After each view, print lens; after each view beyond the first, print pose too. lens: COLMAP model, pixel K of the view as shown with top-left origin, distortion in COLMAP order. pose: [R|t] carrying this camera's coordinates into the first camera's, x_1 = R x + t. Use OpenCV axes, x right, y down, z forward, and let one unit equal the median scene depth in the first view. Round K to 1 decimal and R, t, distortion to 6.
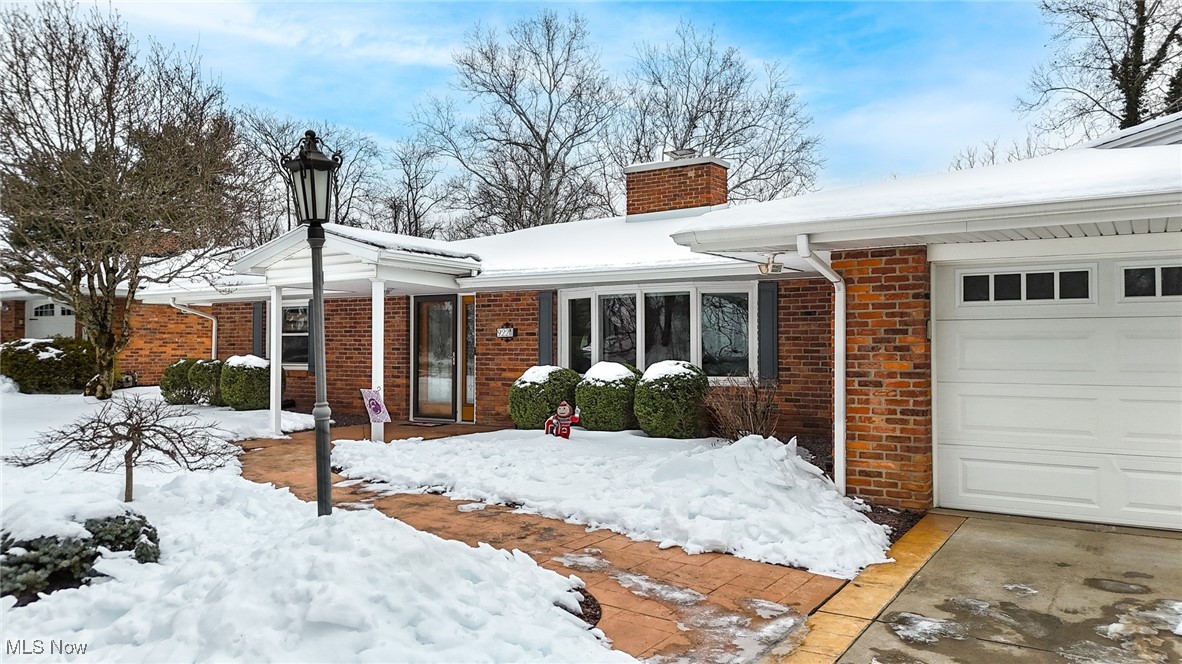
lens RADIAL K [[870.3, 0, 591.0], [0, 870.3, 332.0], [0, 0, 1]] dist [0.093512, -0.088325]
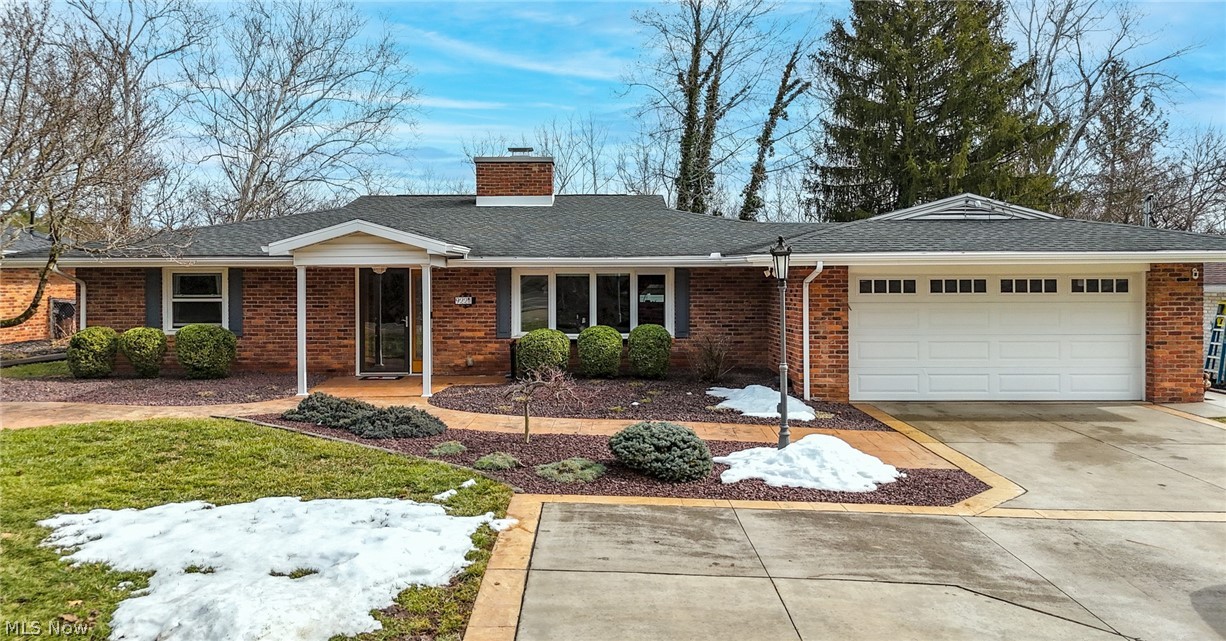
lens RADIAL K [[909.4, 0, 612.5], [0, 909.4, 291.7], [0, 0, 1]] dist [0.103614, -0.137652]
pose [[0.838853, -0.010393, 0.544260, -0.623901], [-0.007215, 0.999518, 0.030206, -0.052559], [-0.544311, -0.029265, 0.838373, -0.213631]]
